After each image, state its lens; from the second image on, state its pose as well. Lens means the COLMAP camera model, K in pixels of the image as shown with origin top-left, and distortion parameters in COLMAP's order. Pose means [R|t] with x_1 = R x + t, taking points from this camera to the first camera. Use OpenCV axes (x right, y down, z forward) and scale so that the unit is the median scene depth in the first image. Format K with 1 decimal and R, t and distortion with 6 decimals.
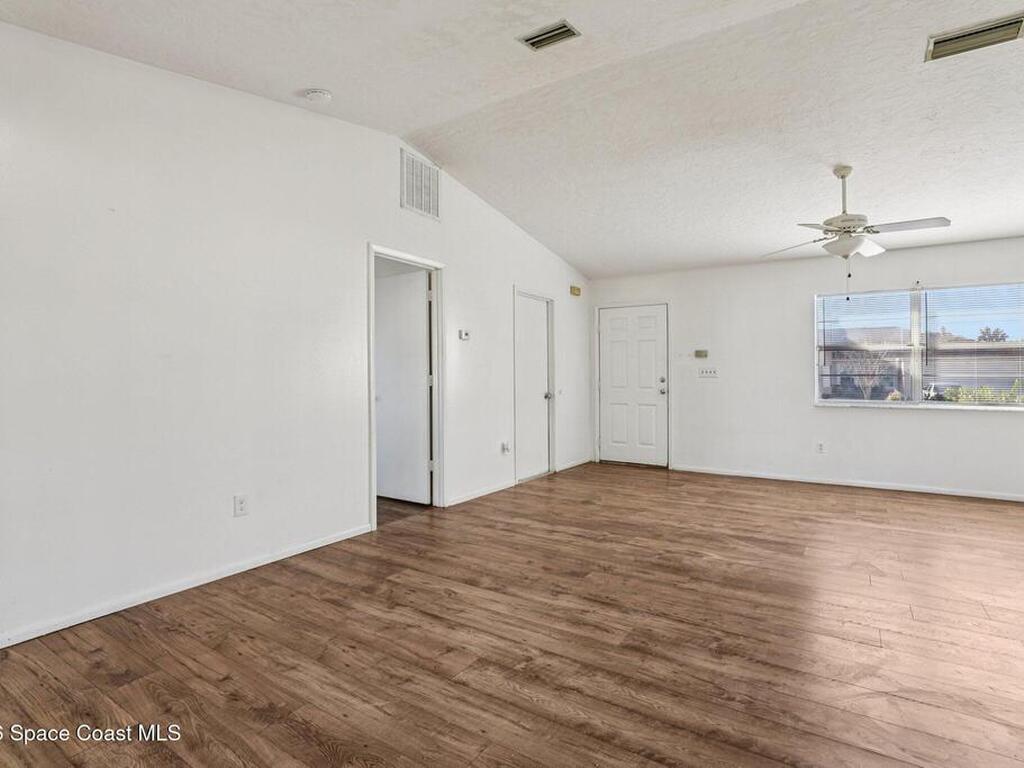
lens RADIAL K [[526.8, 0, 512.3], [0, 526.8, 377.5], [0, 0, 1]] dist [-0.035617, 0.013156]
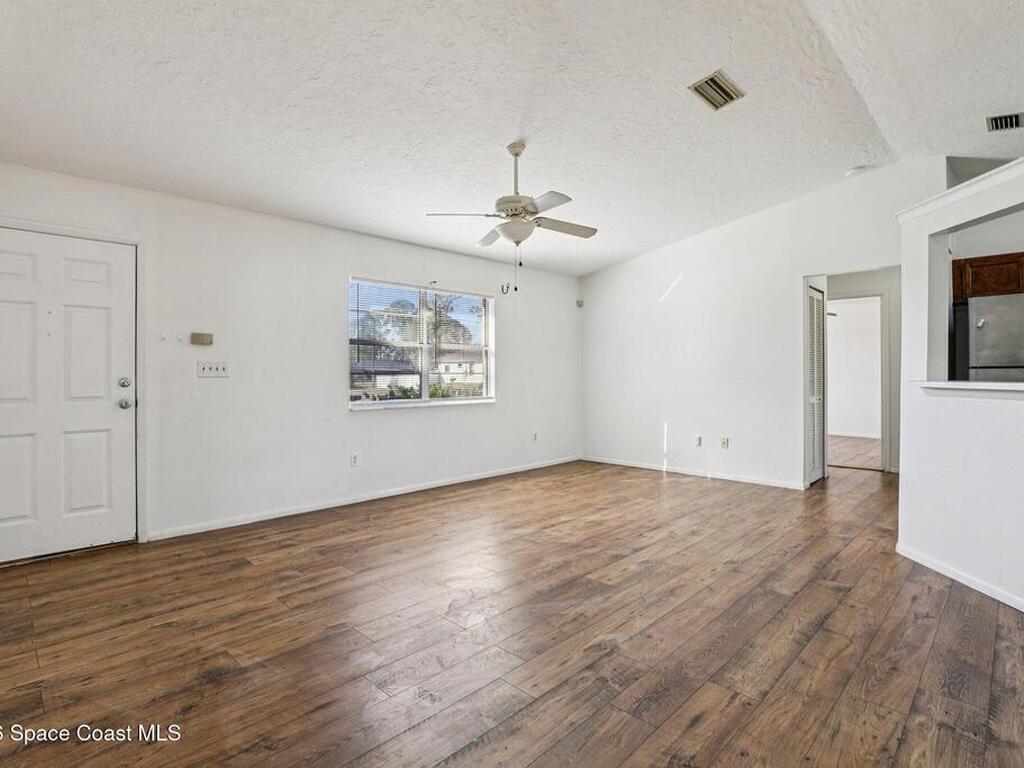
lens RADIAL K [[526.8, 0, 512.3], [0, 526.8, 377.5], [0, 0, 1]] dist [-0.035617, 0.013156]
pose [[0.201792, -0.006387, 0.979408, -0.315718], [0.002665, 0.999979, 0.005972, -0.005045], [-0.979425, 0.001406, 0.201805, 1.005300]]
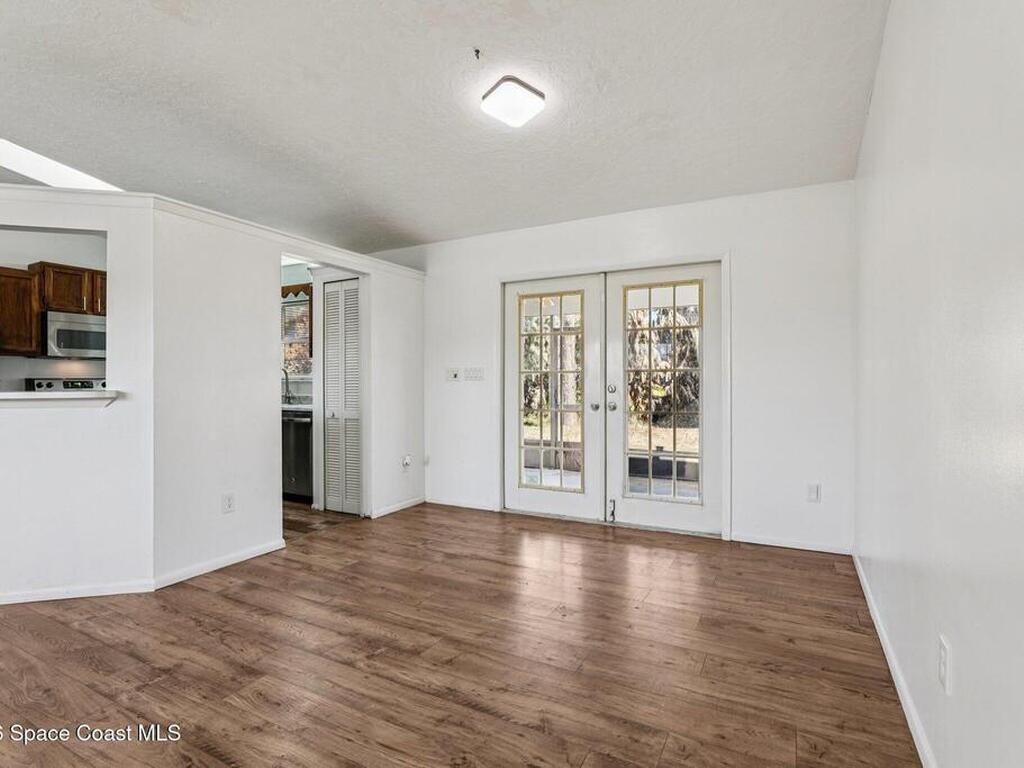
lens RADIAL K [[526.8, 0, 512.3], [0, 526.8, 377.5], [0, 0, 1]] dist [-0.035617, 0.013156]
pose [[-0.996590, 0.006954, -0.082225, -0.106594], [0.007644, 0.999938, -0.008077, -0.000440], [0.082164, -0.008678, -0.996581, 1.312835]]
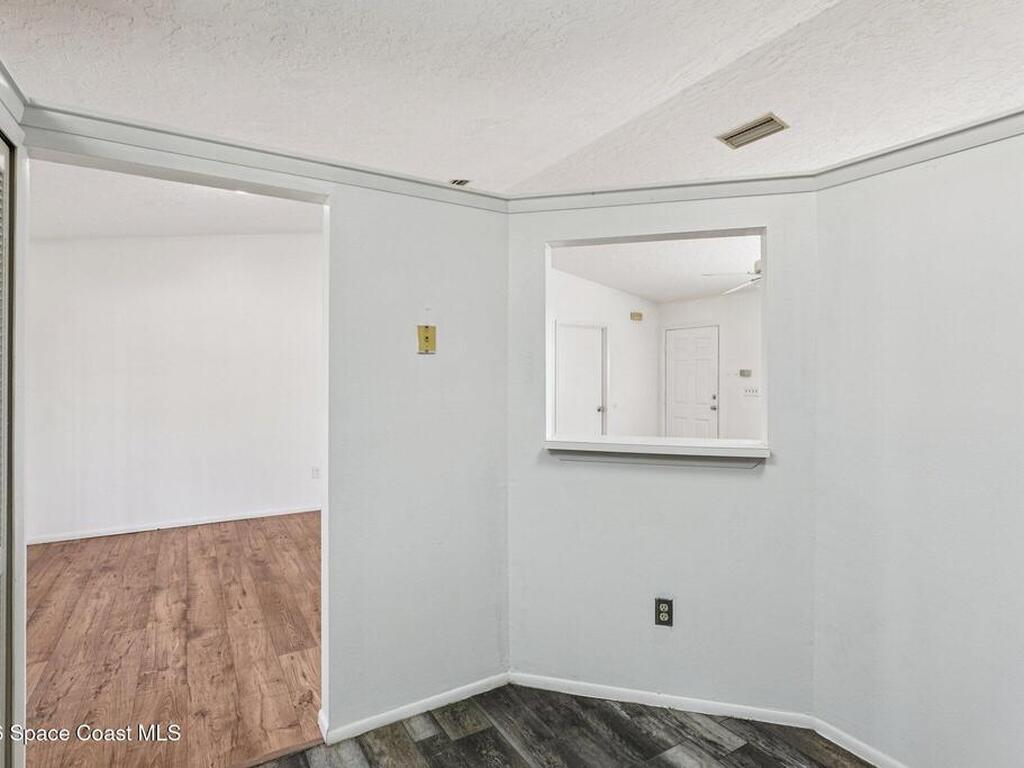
lens RADIAL K [[526.8, 0, 512.3], [0, 526.8, 377.5], [0, 0, 1]] dist [-0.035617, 0.013156]
pose [[0.903490, 0.006026, -0.428568, 0.750466], [-0.004878, 0.999981, 0.003778, -0.074075], [0.428582, -0.001323, 0.903502, -0.274207]]
